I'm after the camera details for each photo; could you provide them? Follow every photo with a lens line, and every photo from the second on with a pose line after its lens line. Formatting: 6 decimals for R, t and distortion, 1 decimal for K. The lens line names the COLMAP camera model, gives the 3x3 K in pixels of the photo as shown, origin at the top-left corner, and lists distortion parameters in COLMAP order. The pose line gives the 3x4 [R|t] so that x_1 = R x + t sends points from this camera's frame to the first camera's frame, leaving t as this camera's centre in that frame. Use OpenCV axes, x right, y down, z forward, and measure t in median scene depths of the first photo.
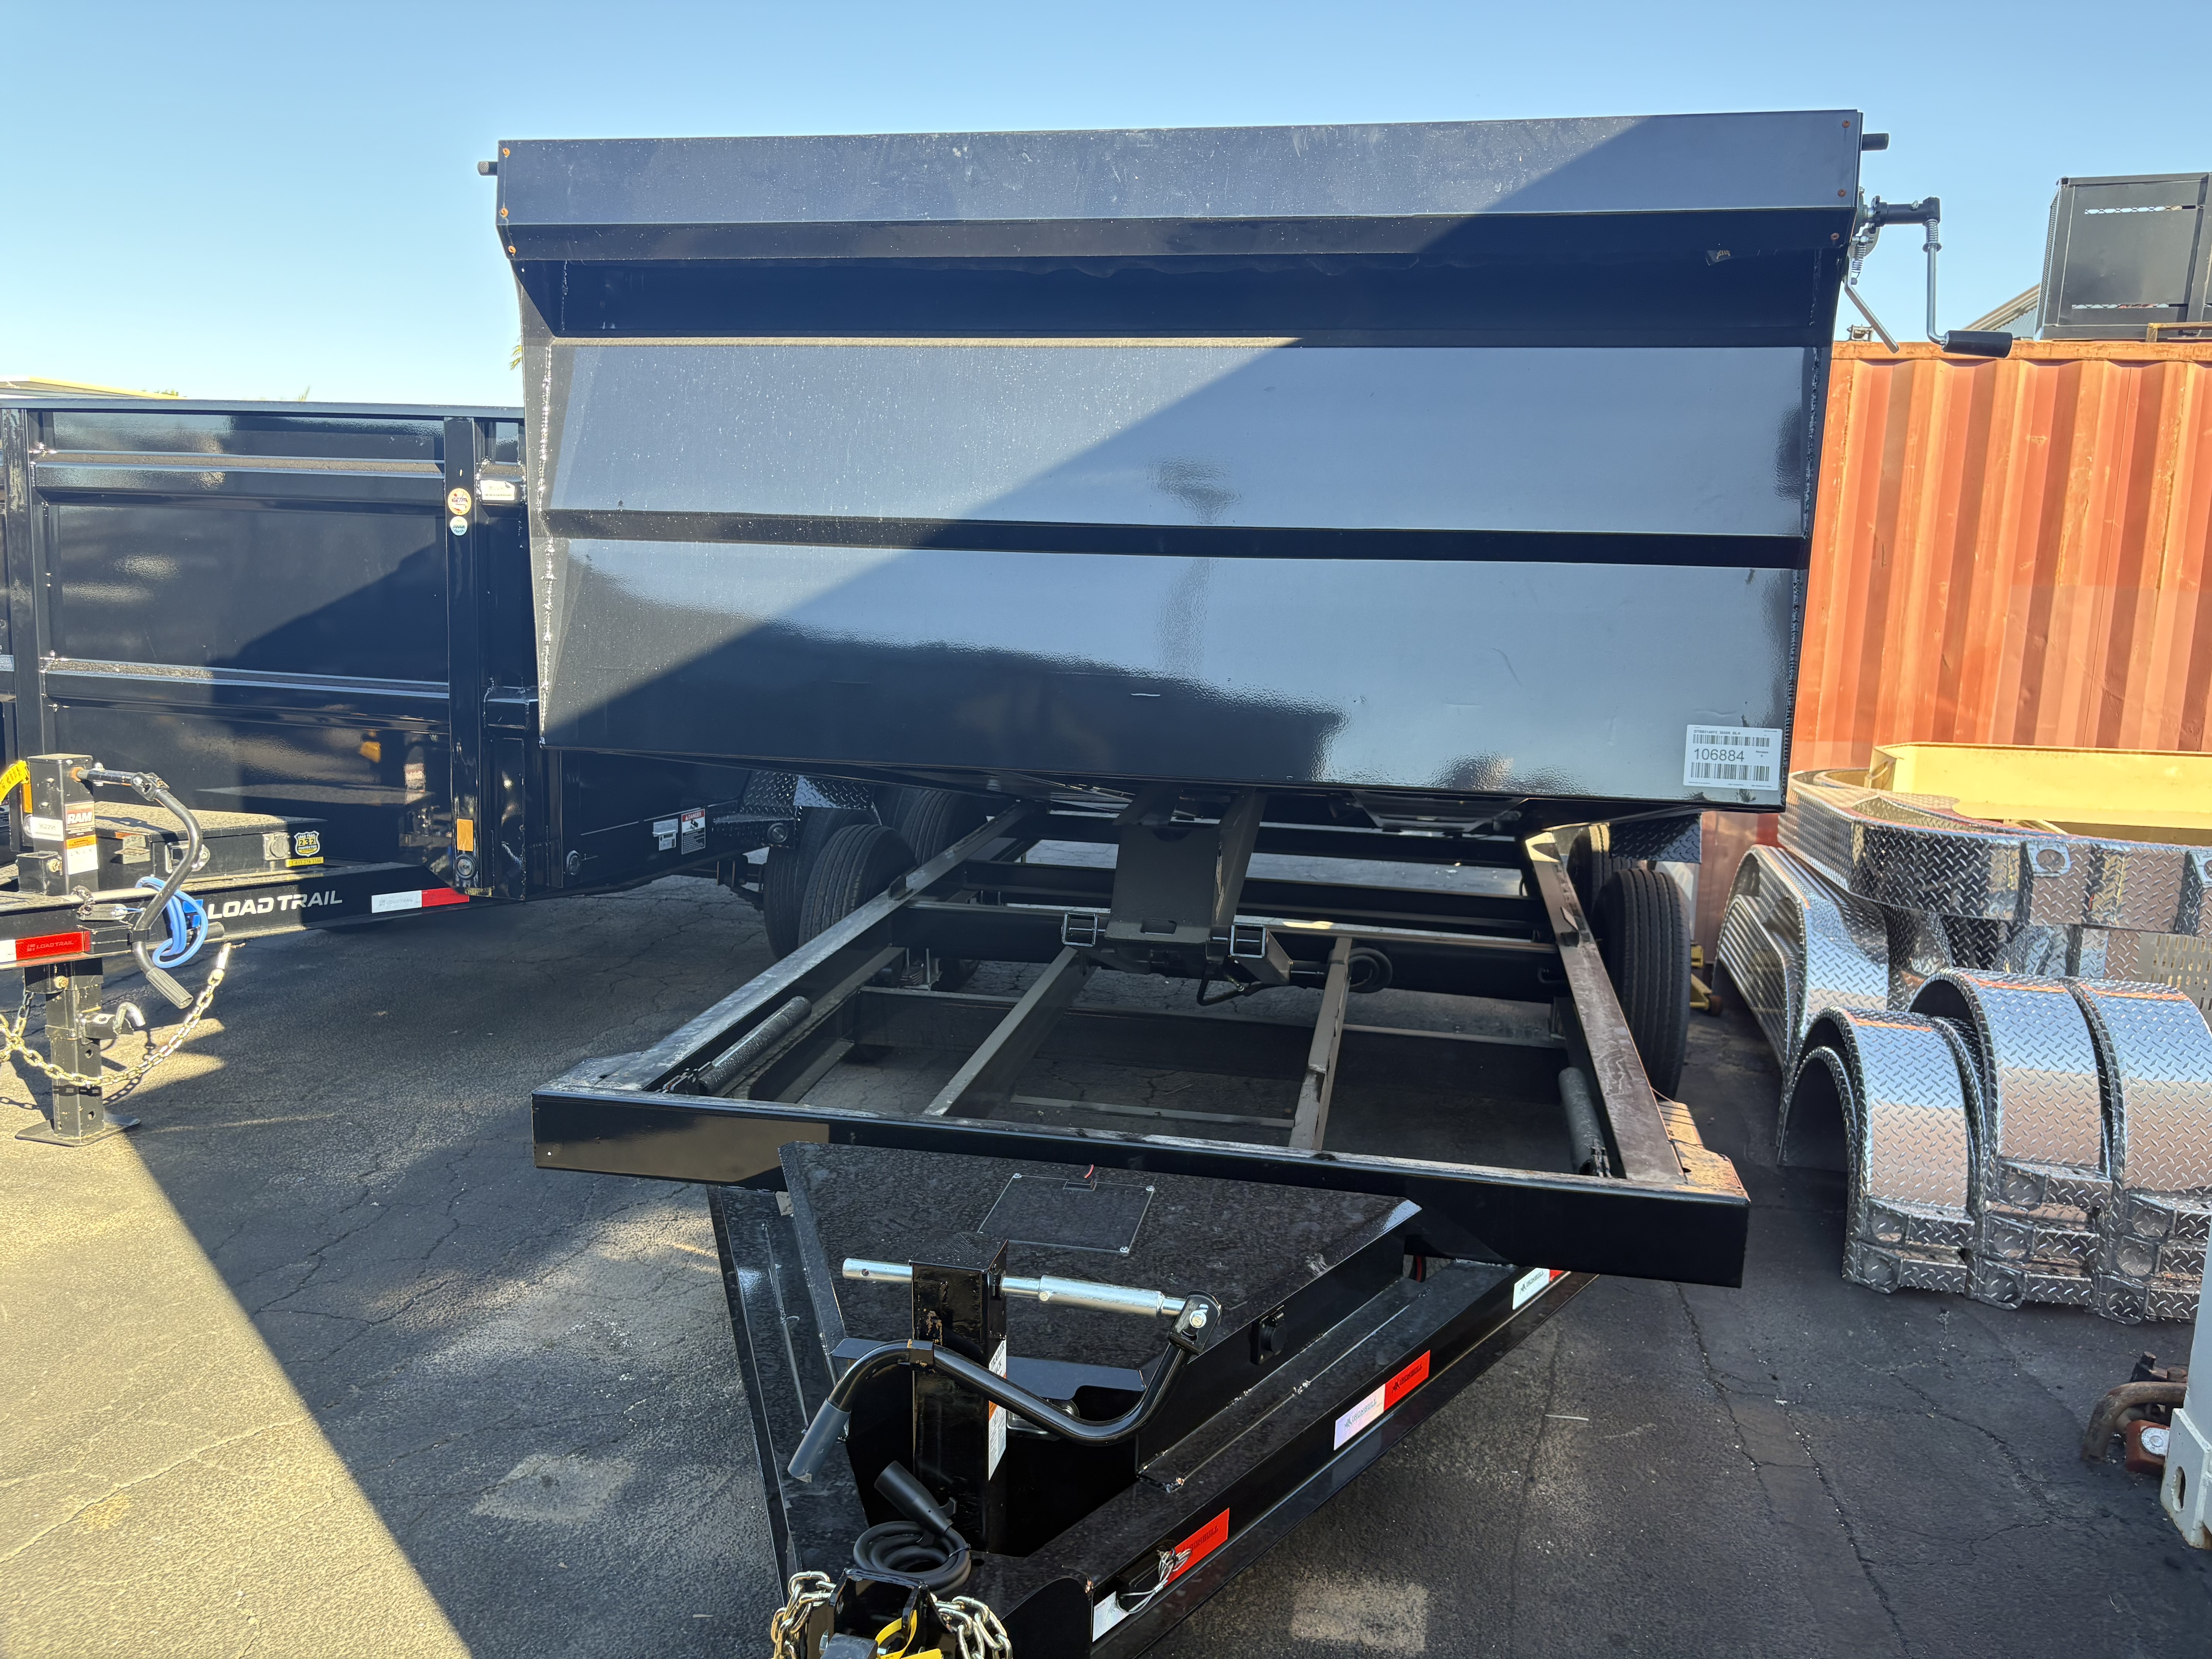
lens RADIAL K [[1733.5, 0, 1121.9], [0, 1733.5, 827.0], [0, 0, 1]] dist [0.012223, -0.025056]
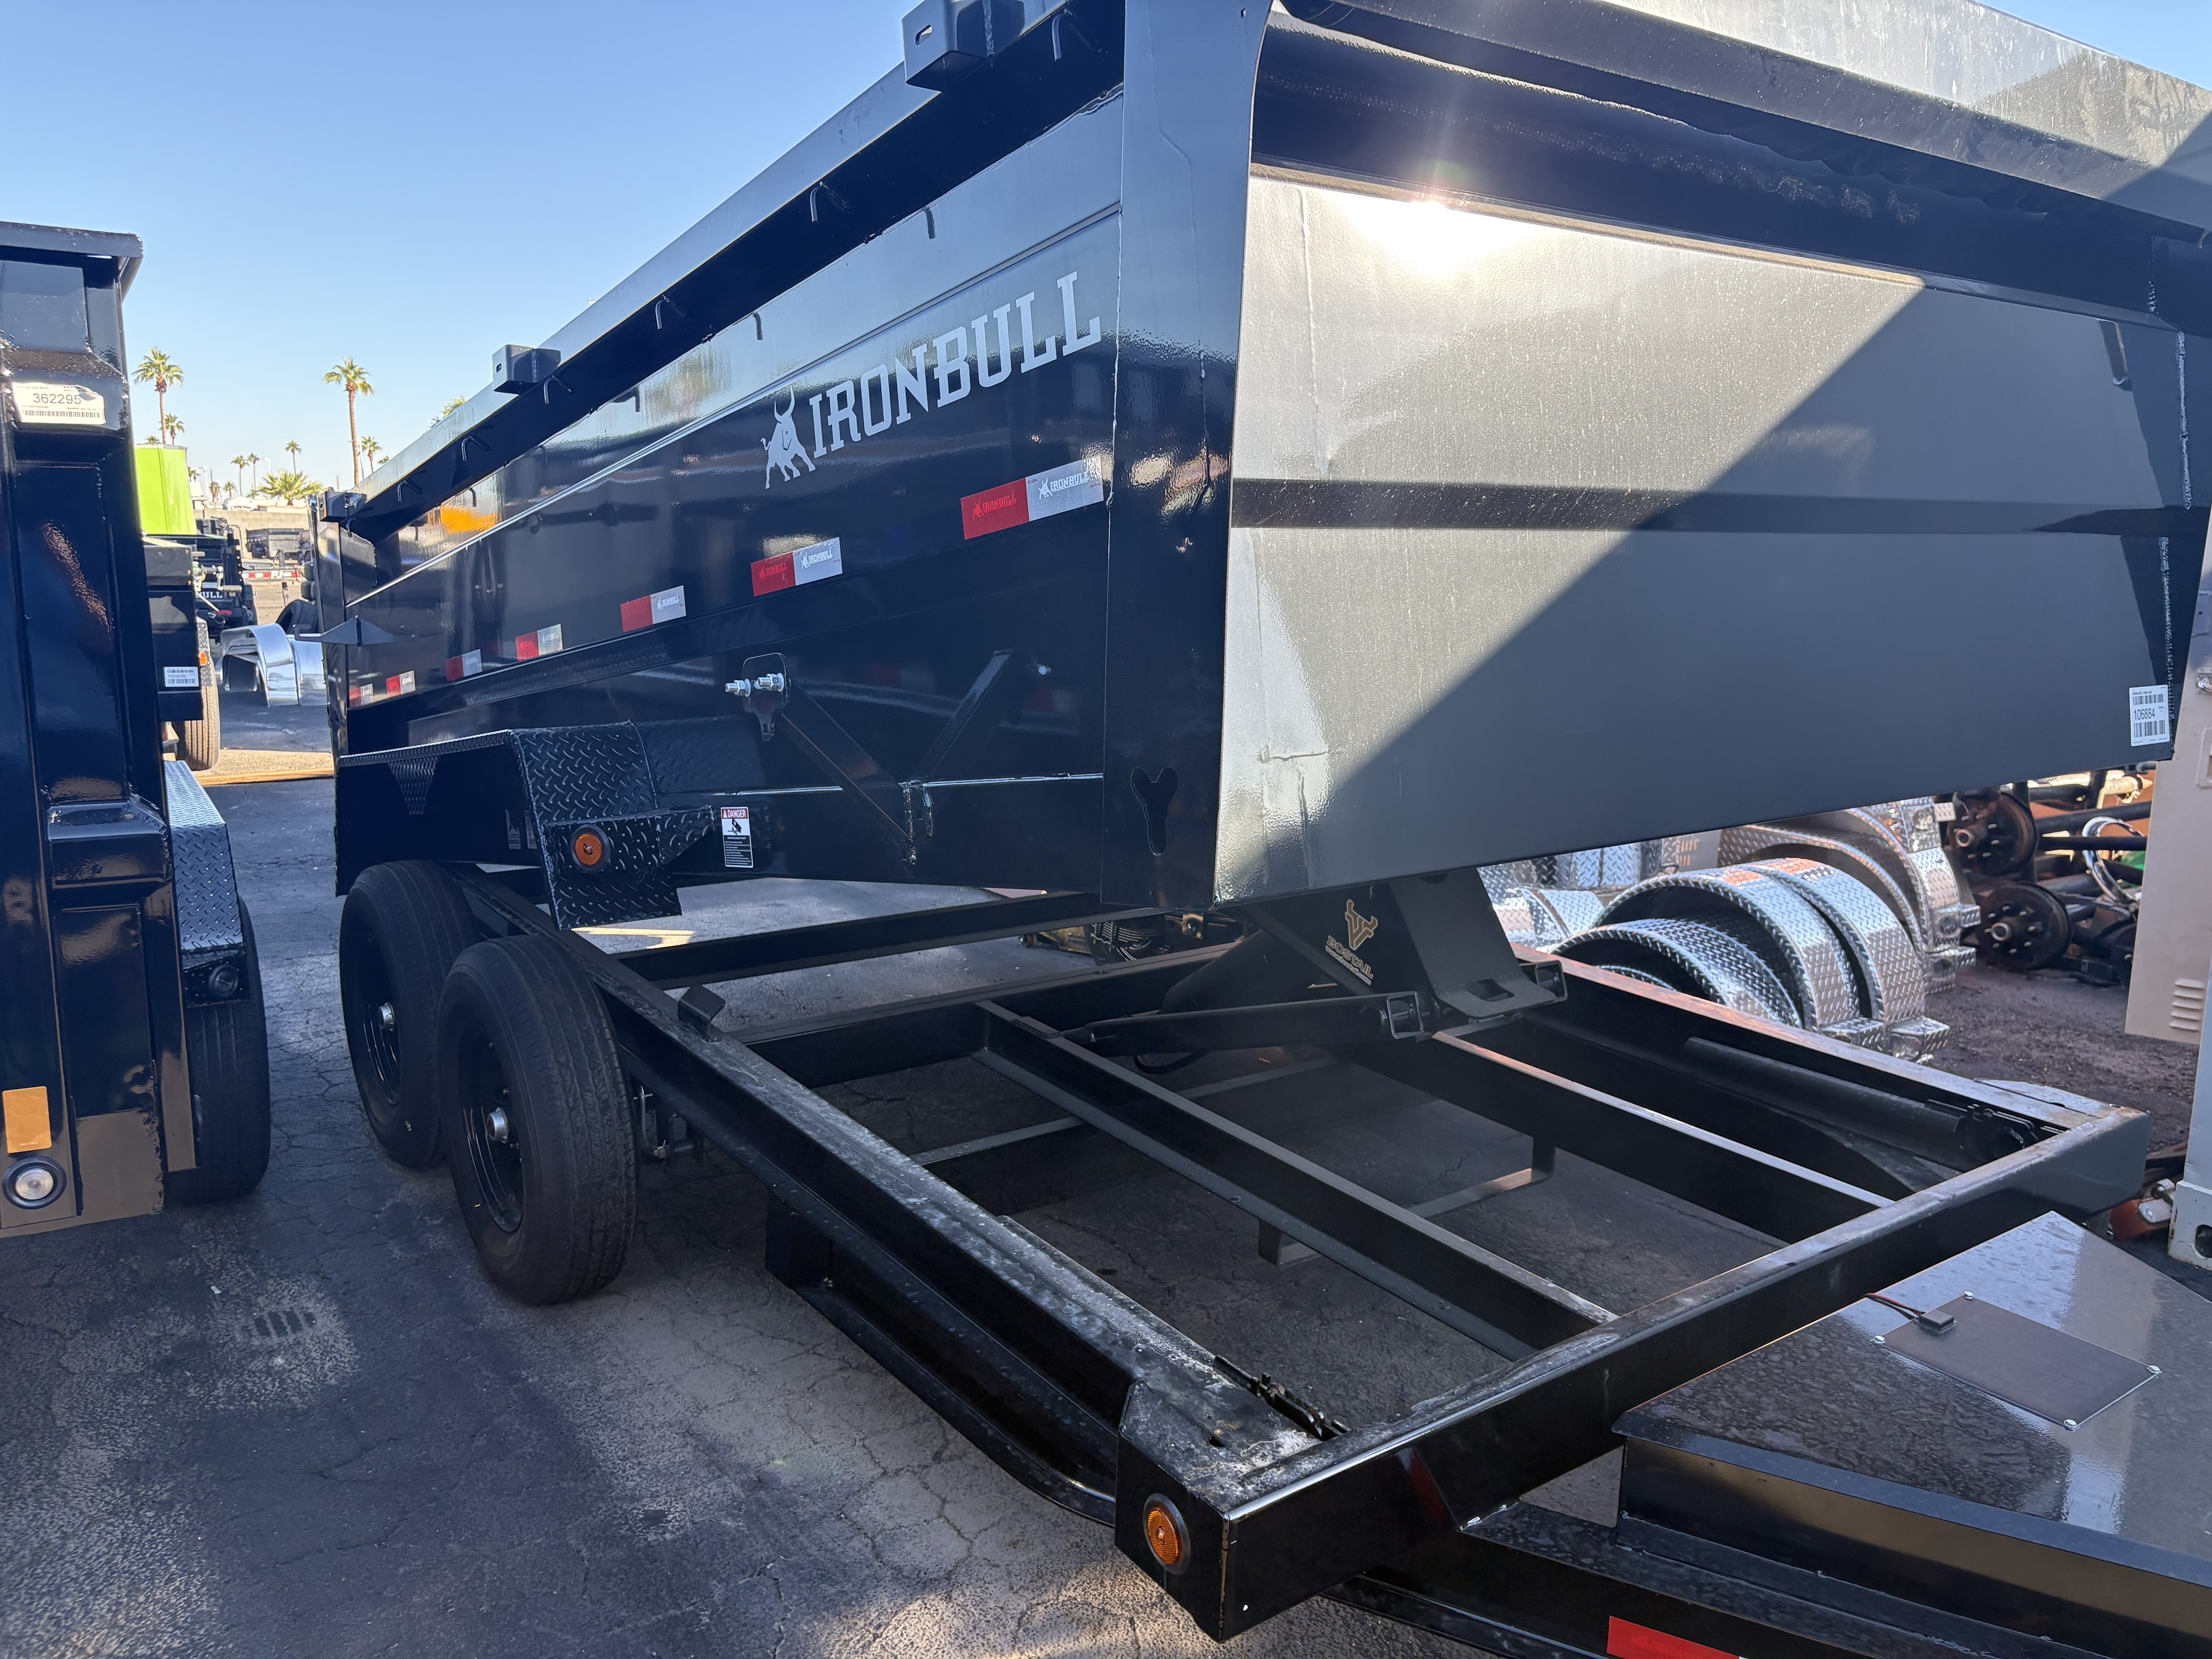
lens RADIAL K [[1733.5, 0, 1111.6], [0, 1733.5, 835.1], [0, 0, 1]] dist [0.012223, -0.025056]
pose [[0.671257, -0.153770, 0.725099, -0.755386], [0.113157, 0.988037, 0.104775, -0.132628], [-0.732536, 0.011719, 0.680627, 0.655812]]
